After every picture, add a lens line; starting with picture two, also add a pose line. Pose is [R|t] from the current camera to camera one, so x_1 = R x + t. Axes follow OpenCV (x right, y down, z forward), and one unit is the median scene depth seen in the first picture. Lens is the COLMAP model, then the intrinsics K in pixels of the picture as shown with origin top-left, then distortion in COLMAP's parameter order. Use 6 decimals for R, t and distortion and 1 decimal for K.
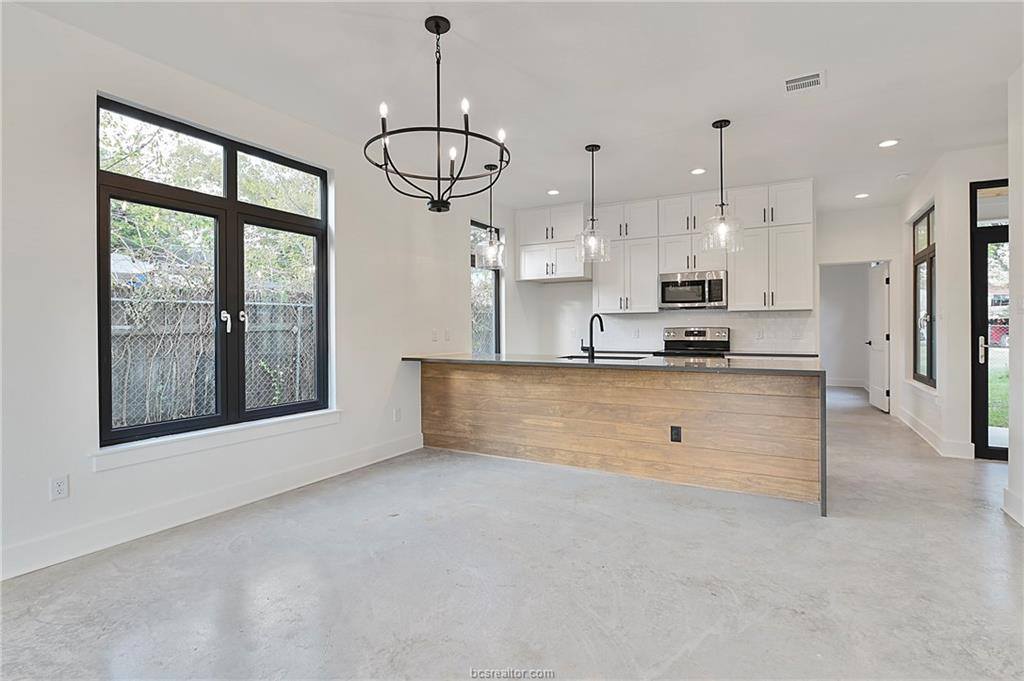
lens RADIAL K [[516.5, 0, 512.0], [0, 516.5, 340.5], [0, 0, 1]] dist [0.000496, 0.000201]
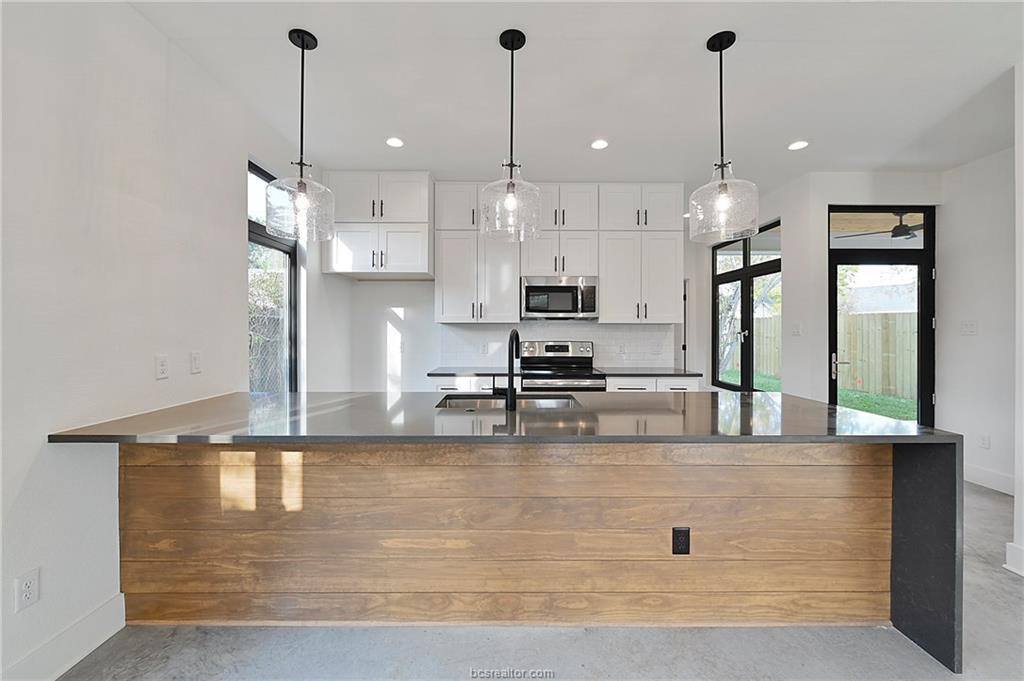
lens RADIAL K [[414.1, 0, 512.2], [0, 414.1, 334.8], [0, 0, 1]] dist [-0.005940, -0.000176]
pose [[0.870299, 0.001999, 0.492520, -0.061397], [0.004203, 0.999925, -0.011484, -0.036713], [-0.492506, 0.012064, 0.870225, 0.560381]]
